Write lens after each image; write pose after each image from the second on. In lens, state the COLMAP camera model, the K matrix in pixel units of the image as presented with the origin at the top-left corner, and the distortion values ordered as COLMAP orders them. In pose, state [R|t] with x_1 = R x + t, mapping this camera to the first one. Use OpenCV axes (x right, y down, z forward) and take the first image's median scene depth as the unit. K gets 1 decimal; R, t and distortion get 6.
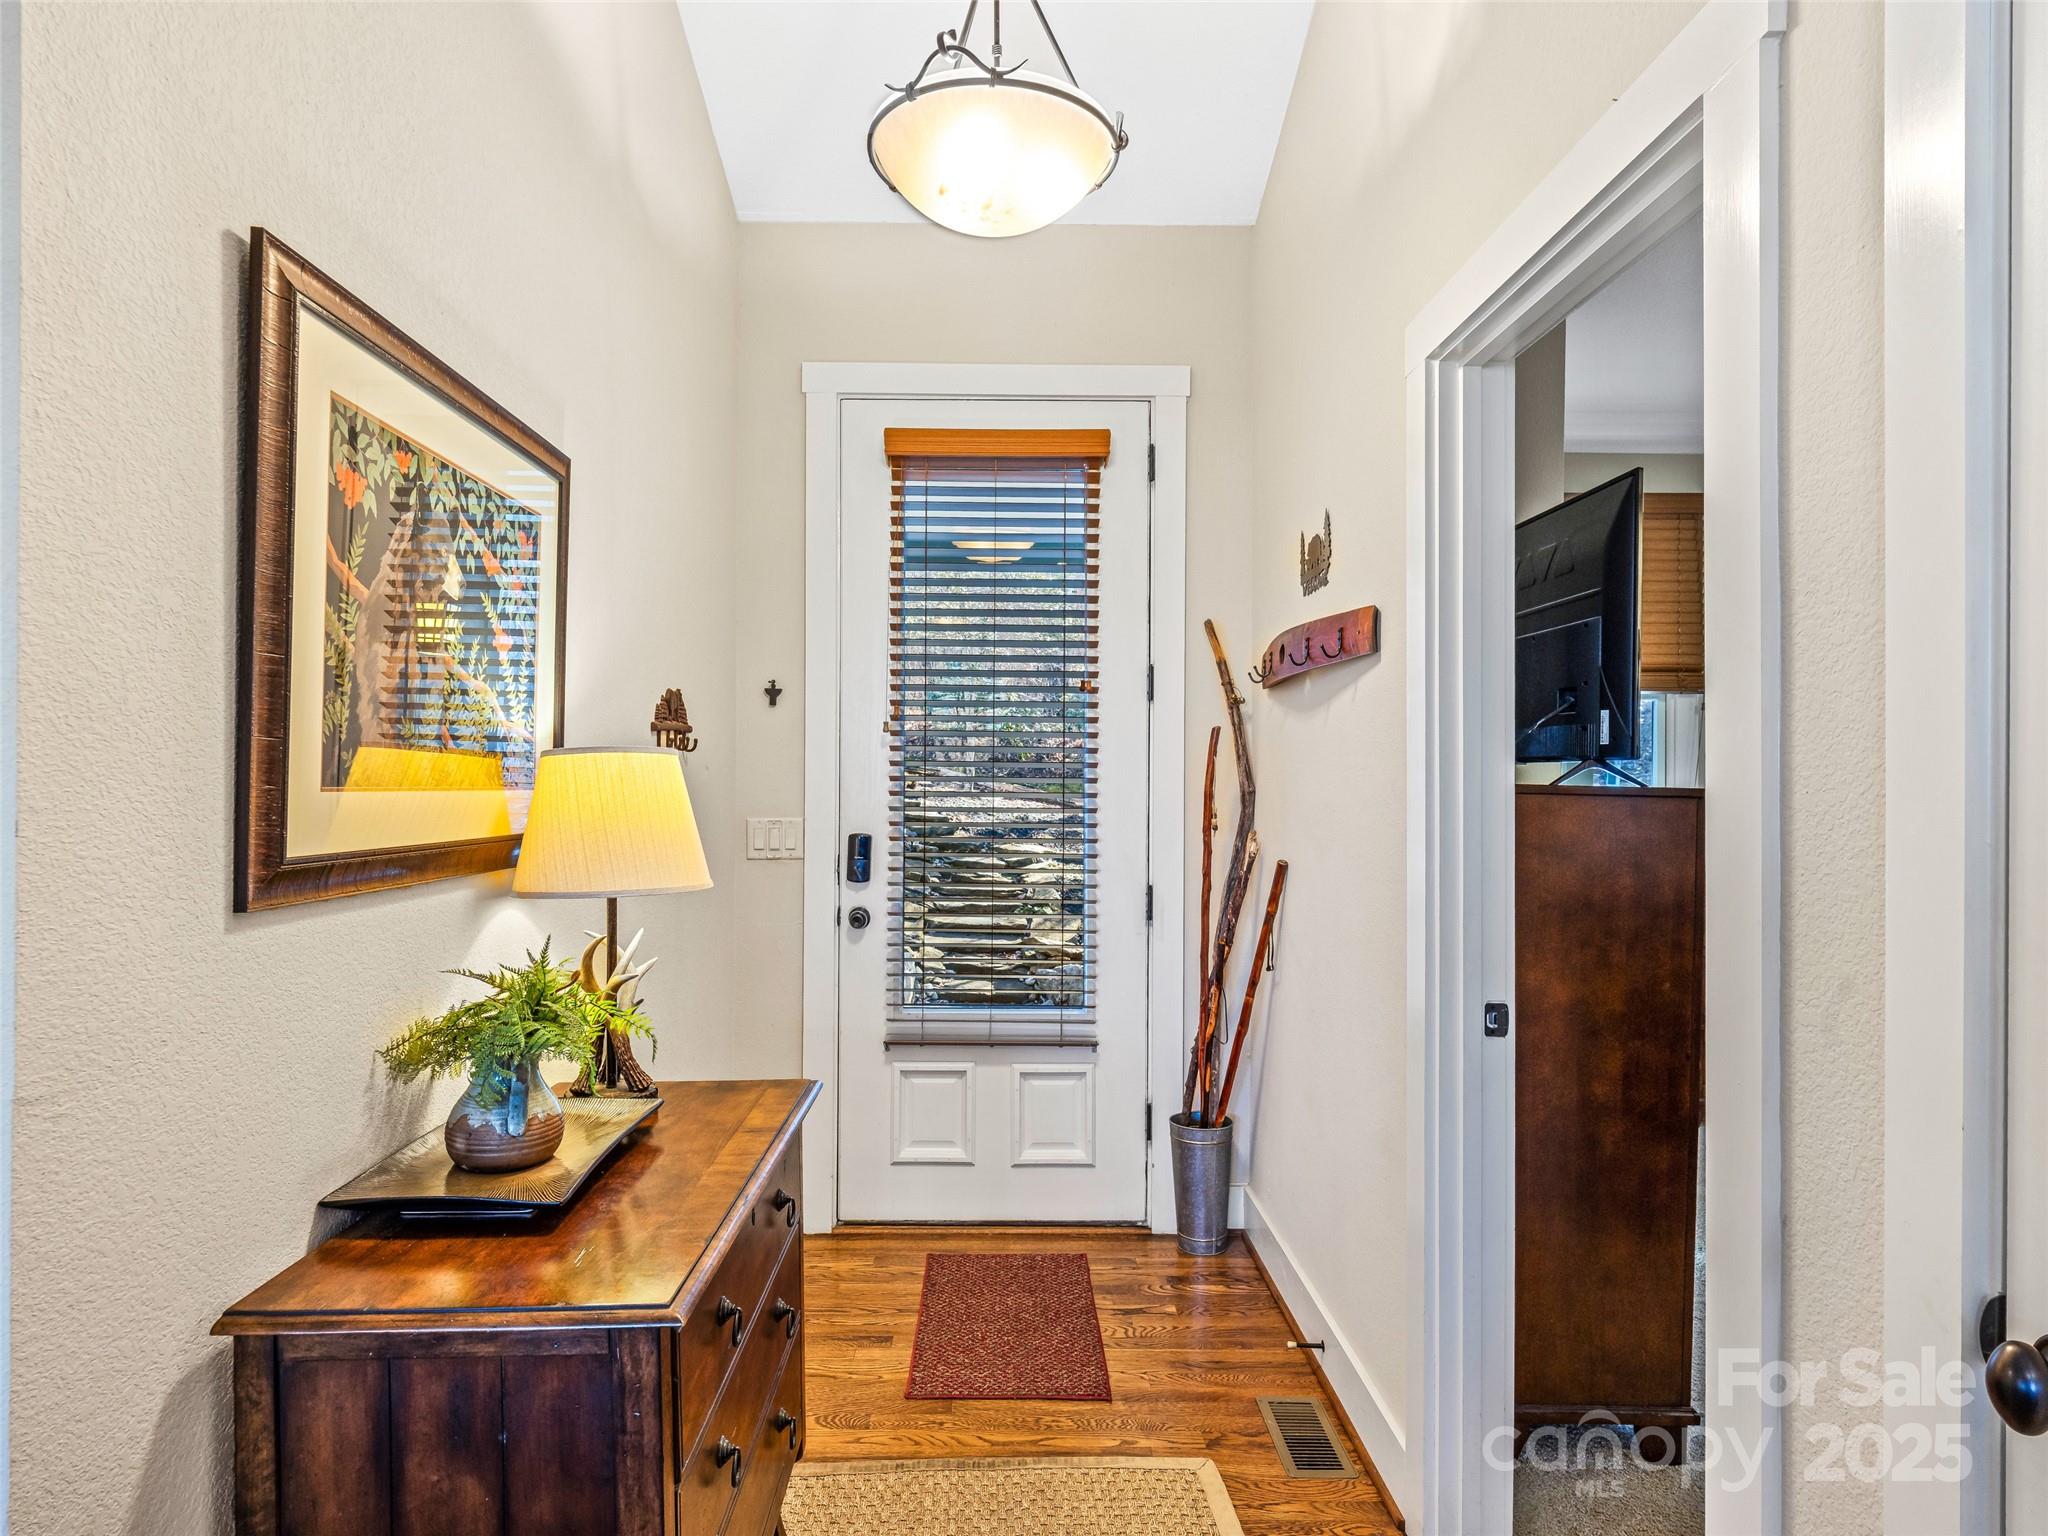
lens RADIAL K [[1148.6, 0, 1026.2], [0, 1148.6, 762.7], [0, 0, 1]] dist [-0.003736, -0.001992]
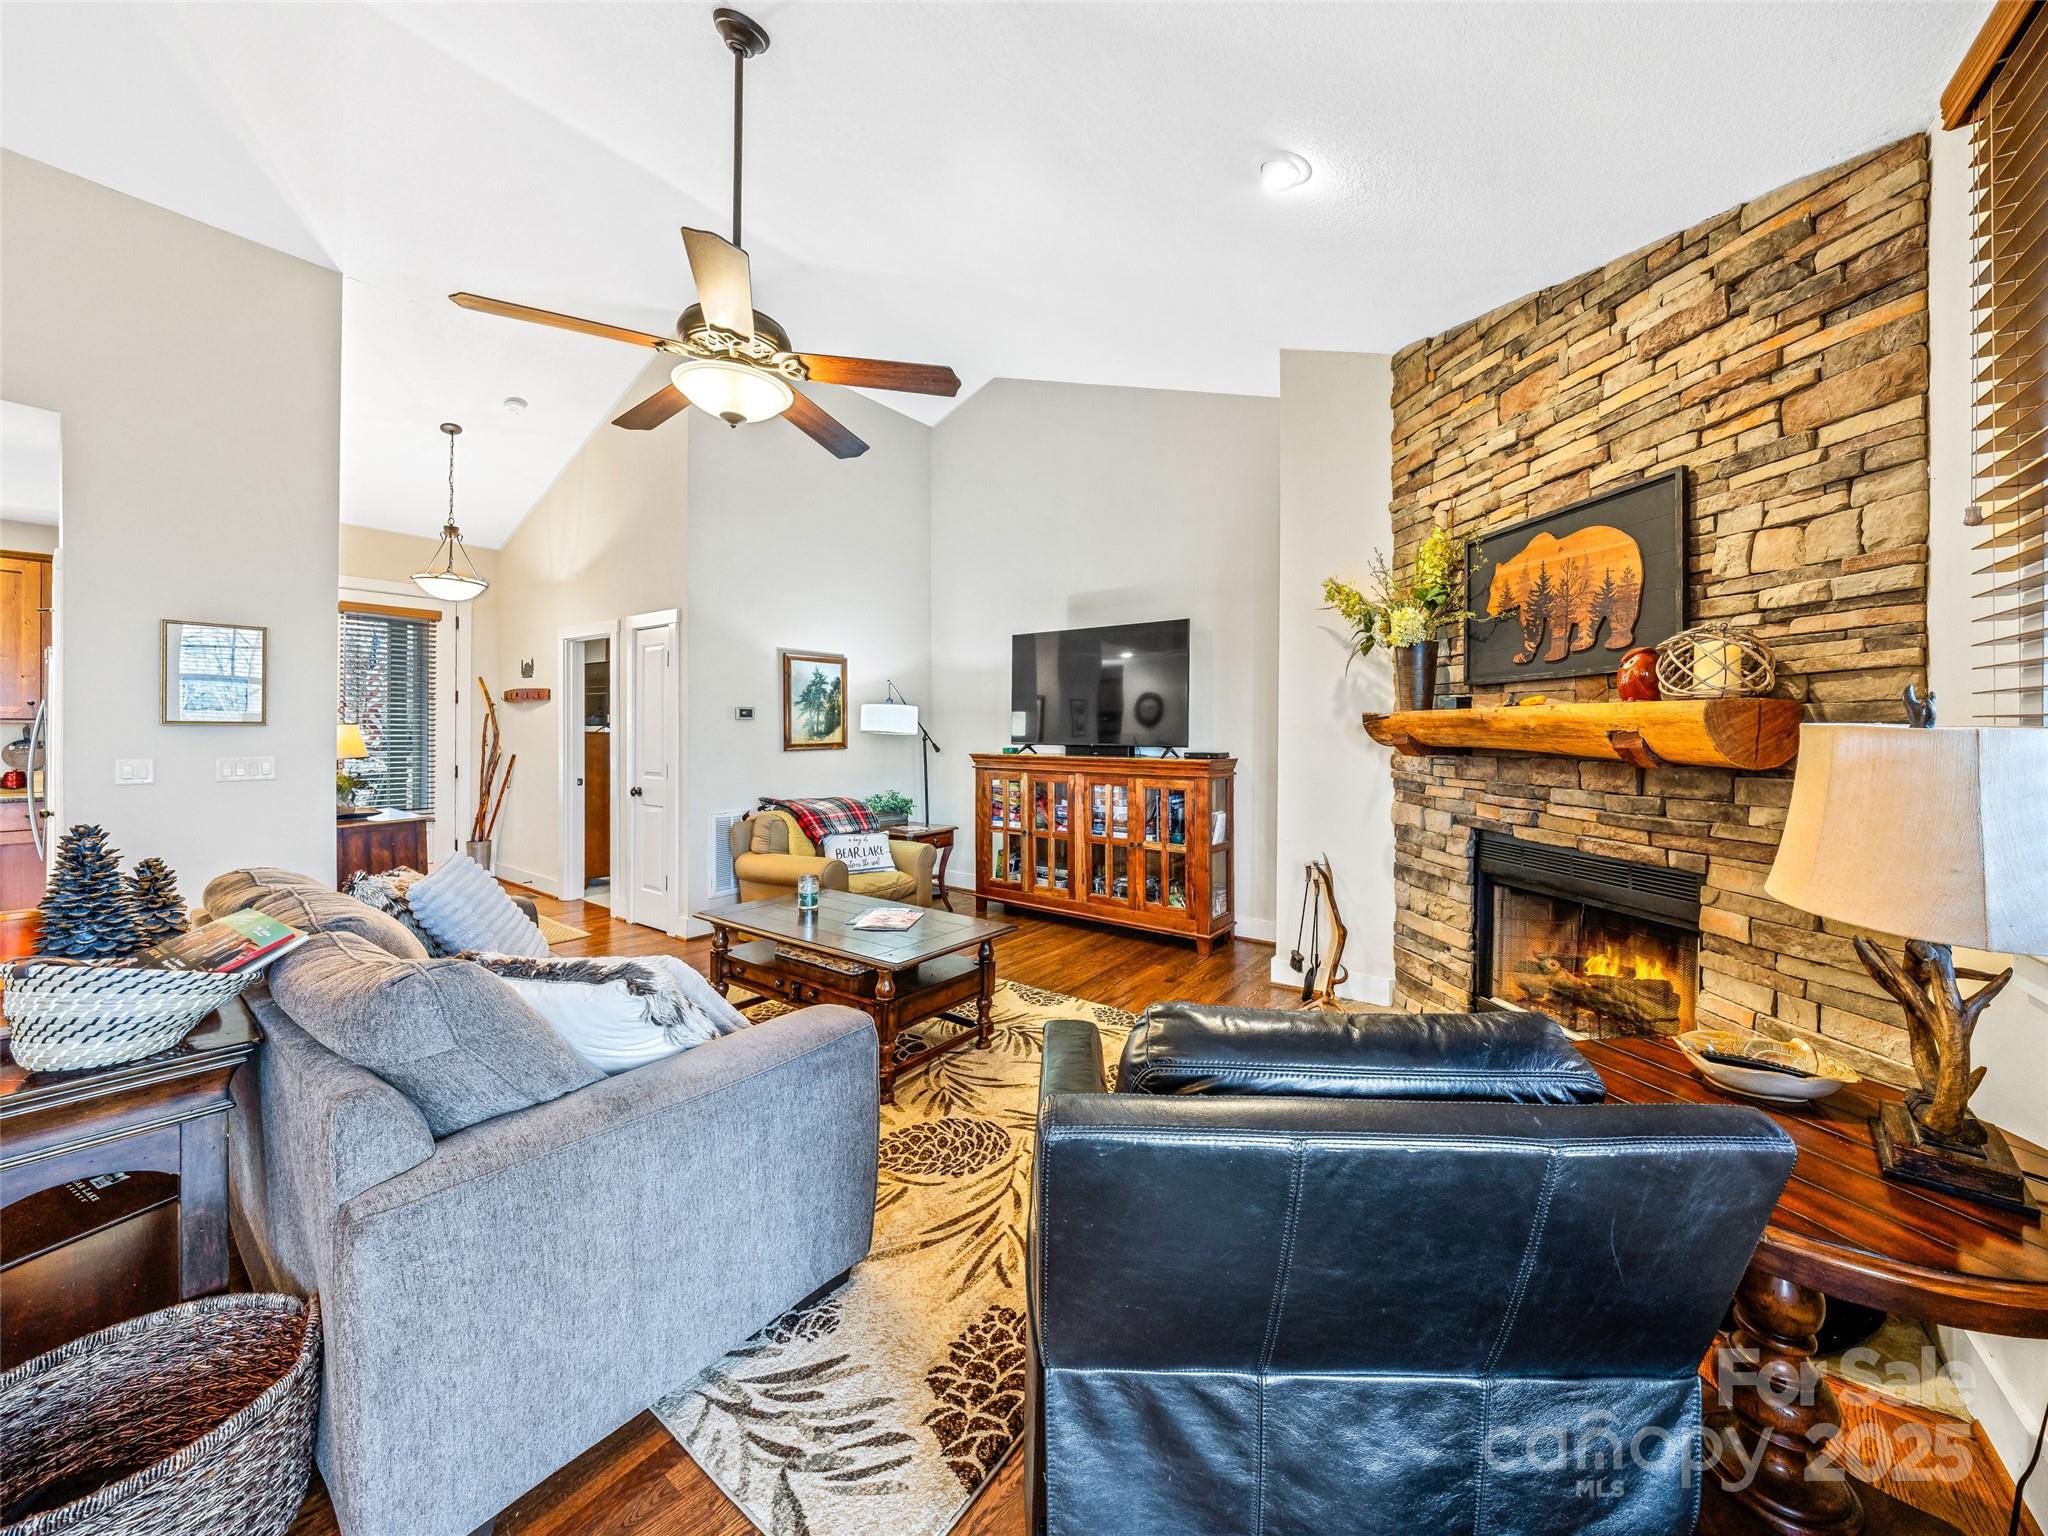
lens RADIAL K [[753.0, 0, 1010.7], [0, 753.0, 733.6], [0, 0, 1]] dist [-0.003474, -0.000016]
pose [[0.621037, -0.002757, 0.783776, -0.914628], [-0.012737, 0.999826, 0.013610, -0.036551], [-0.783678, -0.018435, 0.620894, -2.310142]]
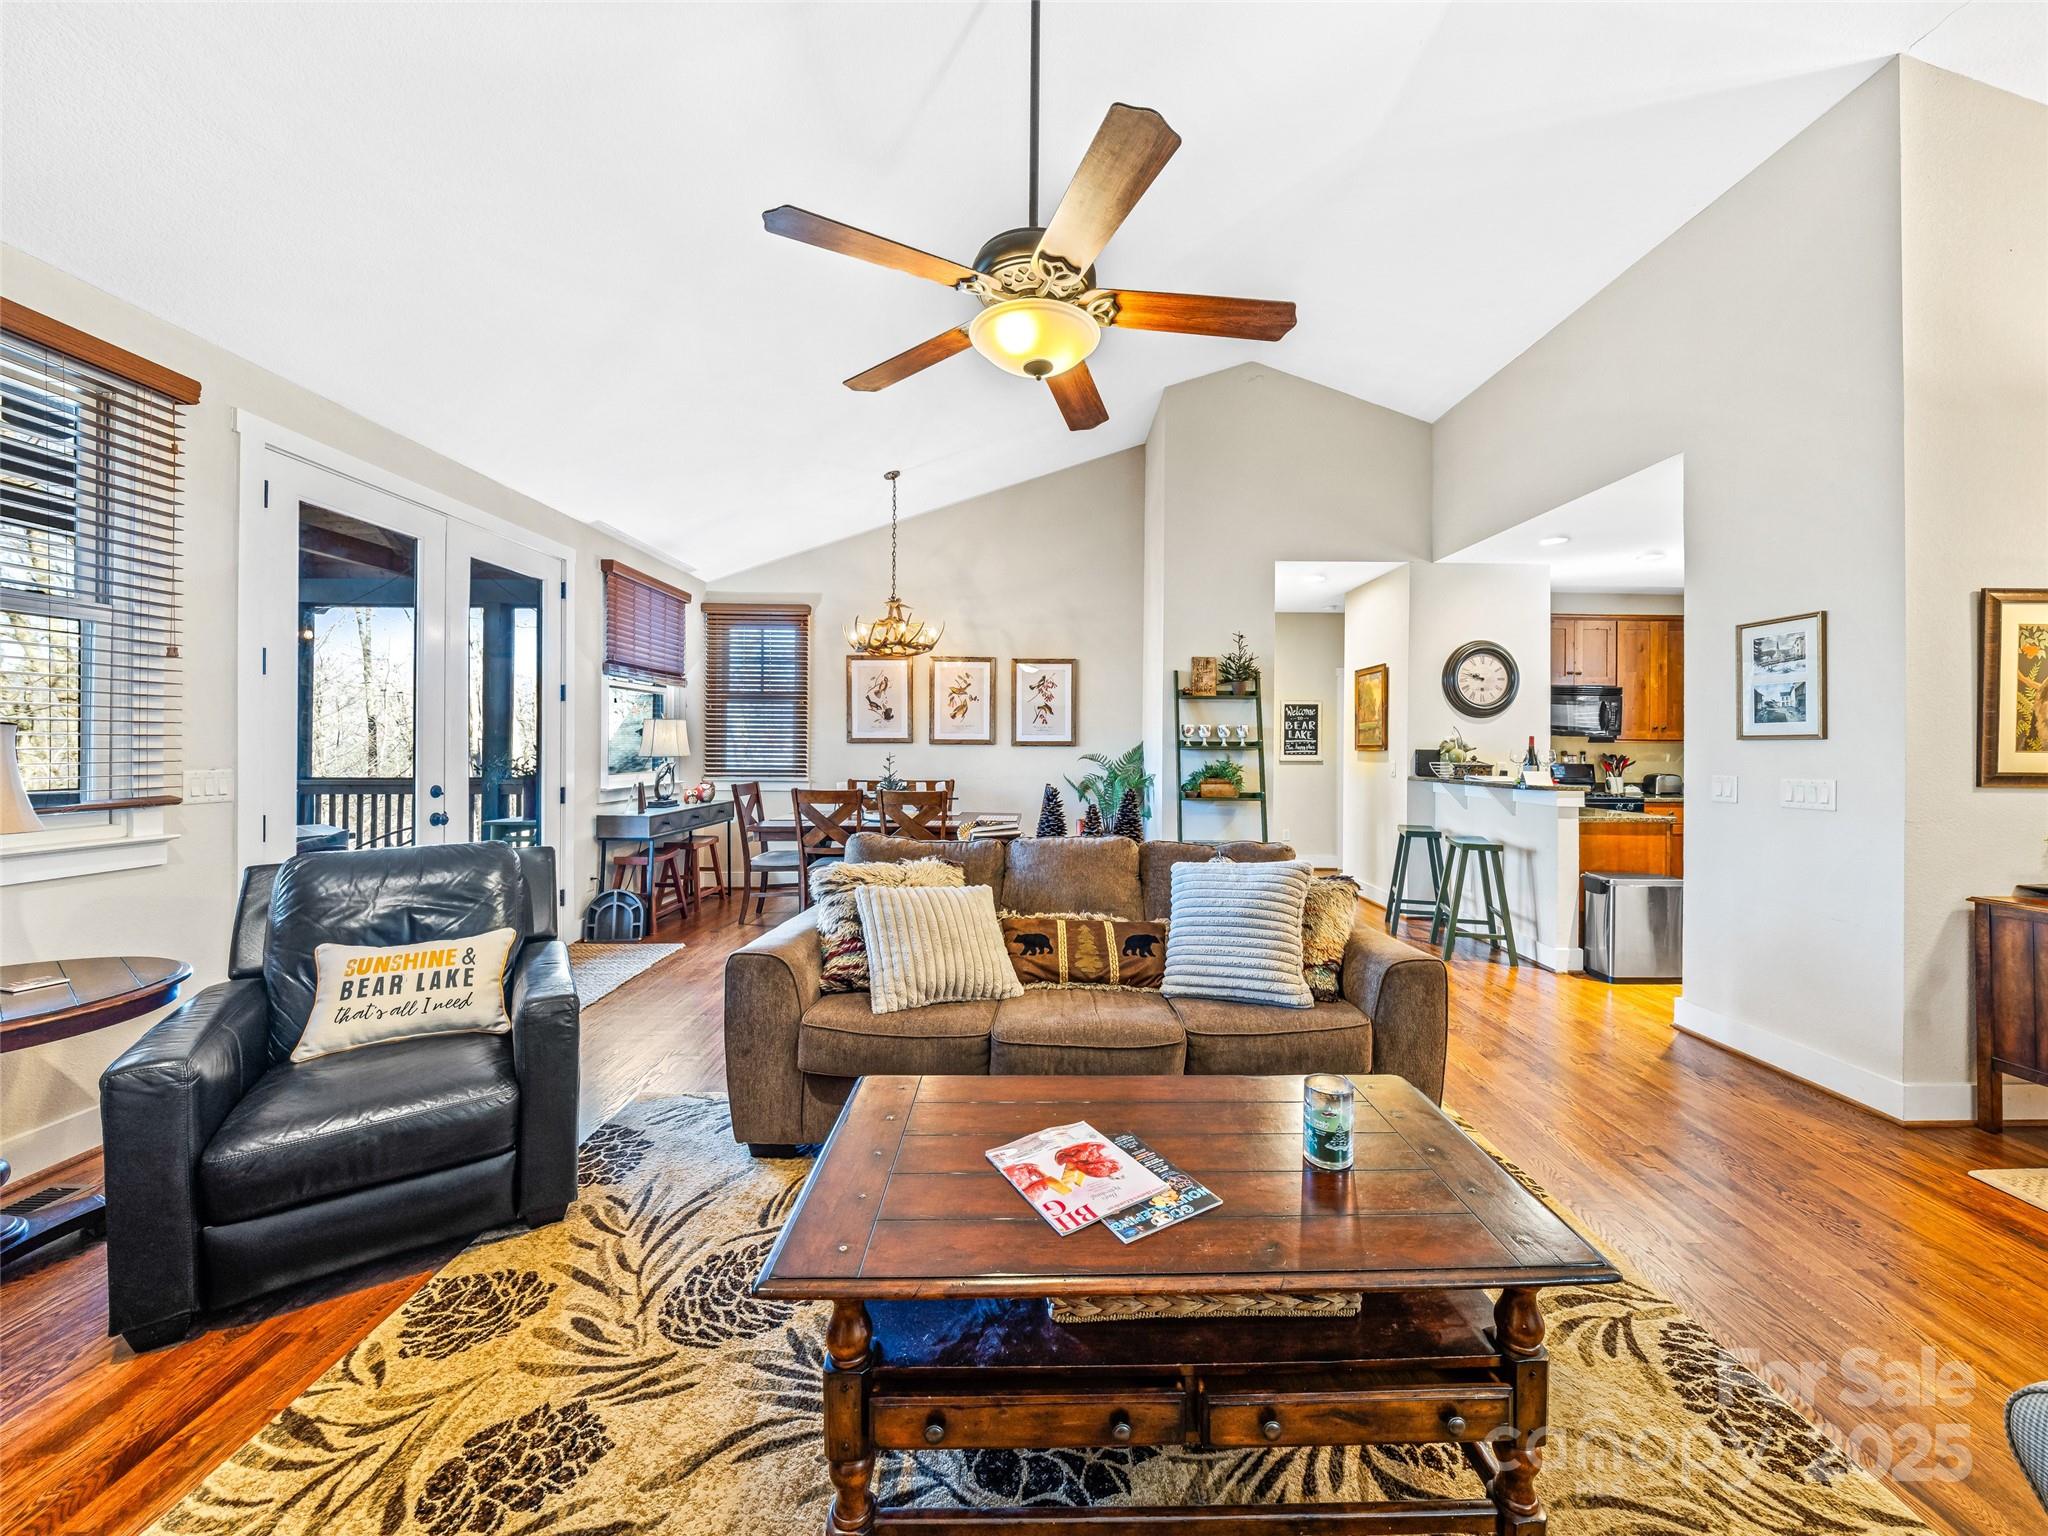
lens RADIAL K [[753.0, 0, 1035.8], [0, 753.0, 747.9], [0, 0, 1]] dist [-0.003474, -0.000016]
pose [[0.008722, -0.000579, -0.999962, 0.928895], [0.004019, 0.999992, -0.000544, 0.002197], [0.999954, -0.004014, 0.008725, -1.118416]]
